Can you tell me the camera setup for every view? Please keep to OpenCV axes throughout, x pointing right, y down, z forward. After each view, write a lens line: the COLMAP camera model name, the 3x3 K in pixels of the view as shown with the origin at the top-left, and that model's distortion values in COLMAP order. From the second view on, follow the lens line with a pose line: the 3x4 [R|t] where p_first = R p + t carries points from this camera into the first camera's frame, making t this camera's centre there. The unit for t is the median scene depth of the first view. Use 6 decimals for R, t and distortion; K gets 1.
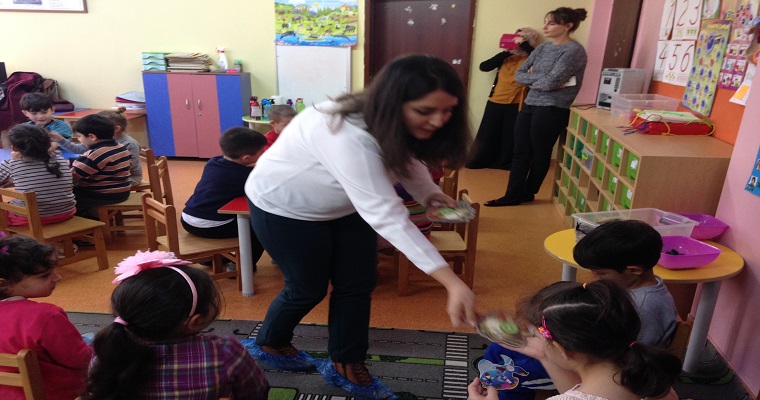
lens RADIAL K [[706.2, 0, 379.9], [0, 706.2, 200.8], [0, 0, 1]] dist [0.020965, 0.000000]
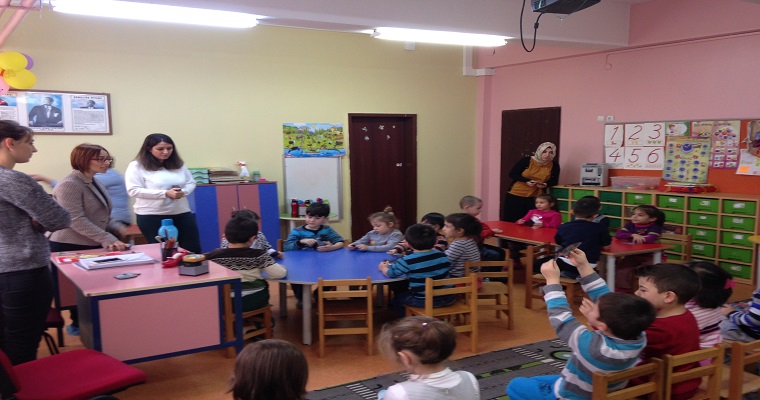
lens RADIAL K [[706.2, 0, 379.8], [0, 706.2, 200.4], [0, 0, 1]] dist [0.020965, 0.000000]
pose [[0.751071, -0.075841, 0.655851, -0.864314], [0.163498, 0.983804, -0.073472, -0.025430], [-0.639657, 0.162413, 0.751306, -0.043463]]
